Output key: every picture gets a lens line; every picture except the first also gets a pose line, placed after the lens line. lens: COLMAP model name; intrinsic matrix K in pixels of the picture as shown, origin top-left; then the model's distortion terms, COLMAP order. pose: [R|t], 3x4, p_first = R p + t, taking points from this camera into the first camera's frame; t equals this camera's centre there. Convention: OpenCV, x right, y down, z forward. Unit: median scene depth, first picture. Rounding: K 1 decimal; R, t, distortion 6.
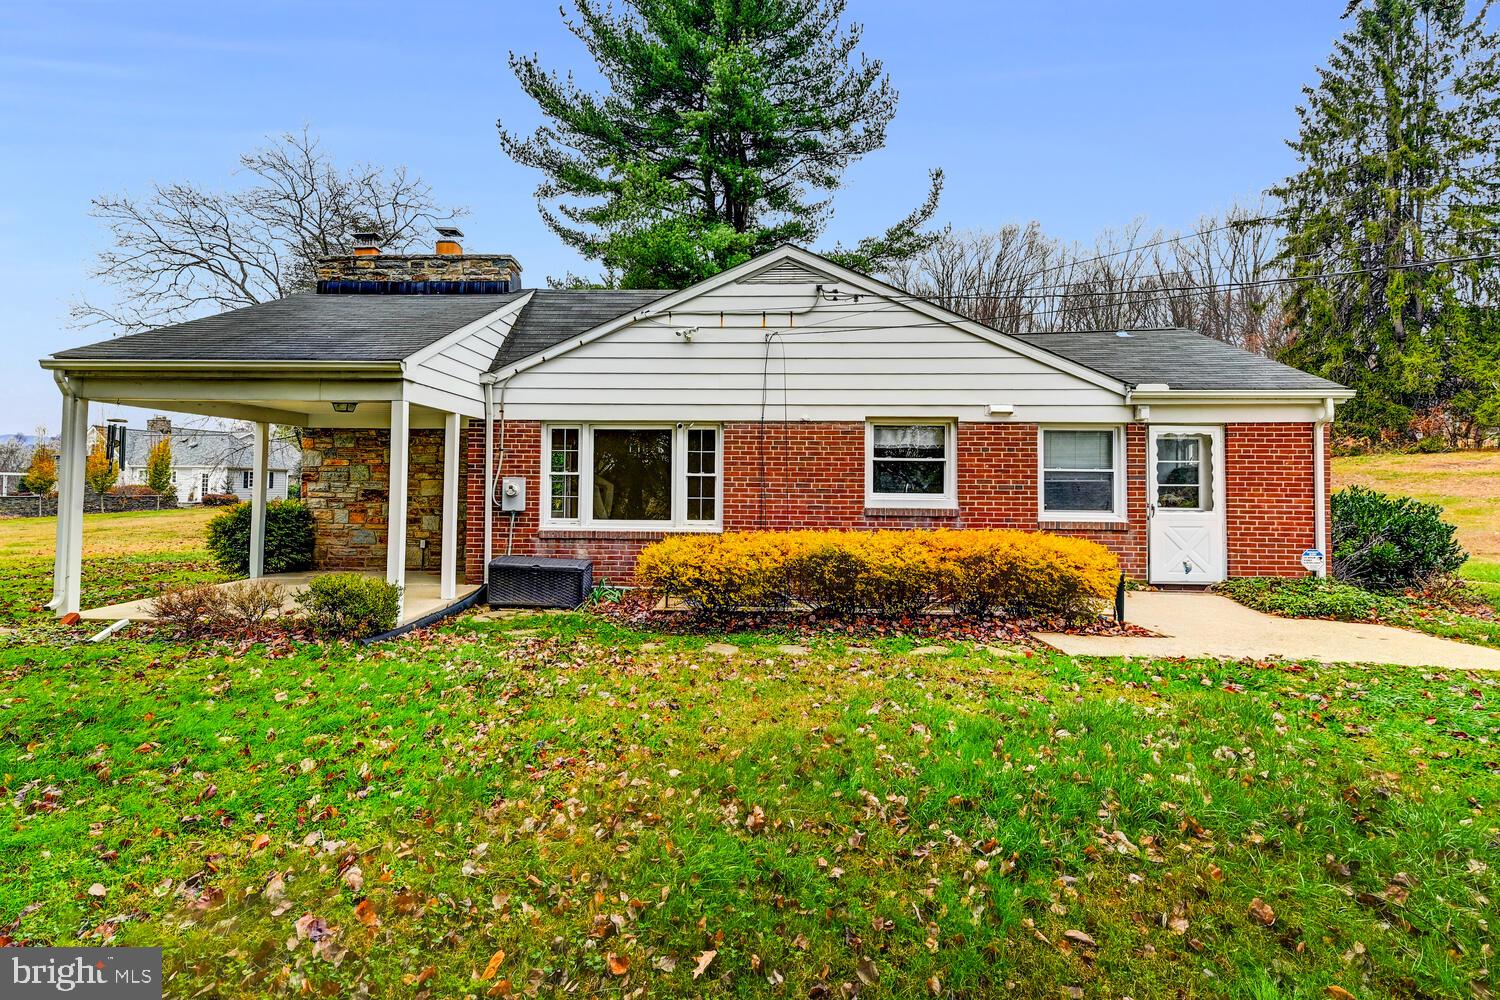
lens RADIAL K [[741.2, 0, 749.4], [0, 741.2, 461.3], [0, 0, 1]] dist [0.027700, -0.000067]
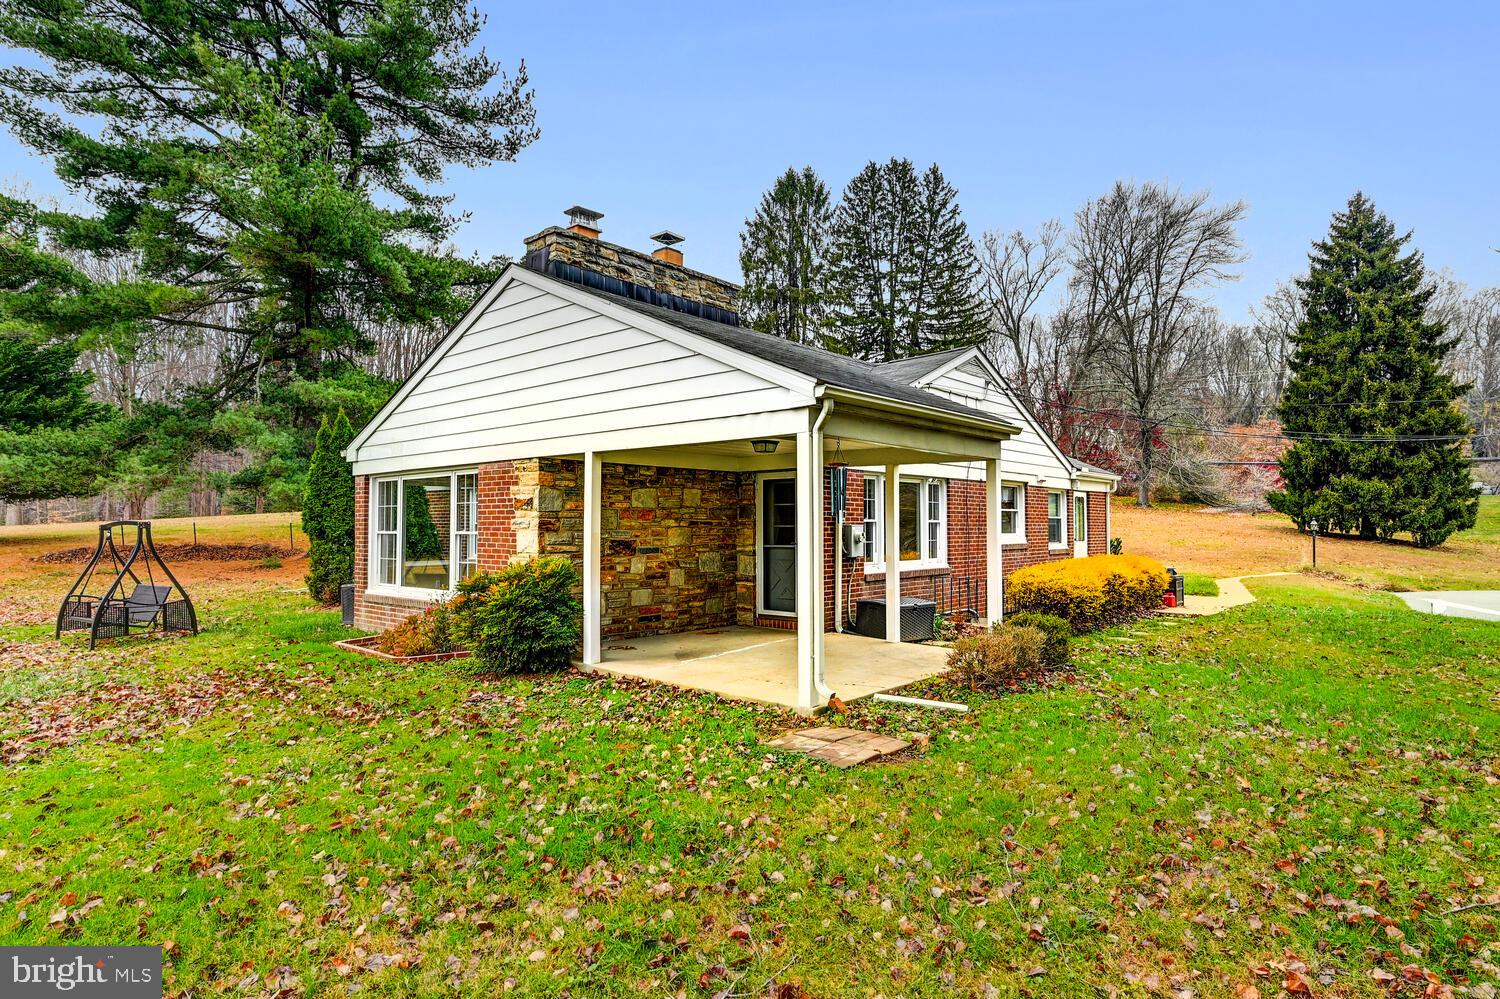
lens RADIAL K [[811.0, 0, 749.8], [0, 811.0, 502.8], [0, 0, 1]] dist [0.001935, 0.000109]
pose [[0.606855, 0.011717, 0.794726, -1.101089], [-0.020587, 0.999788, 0.000980, -0.005976], [-0.794546, -0.016956, 0.606968, 0.359964]]
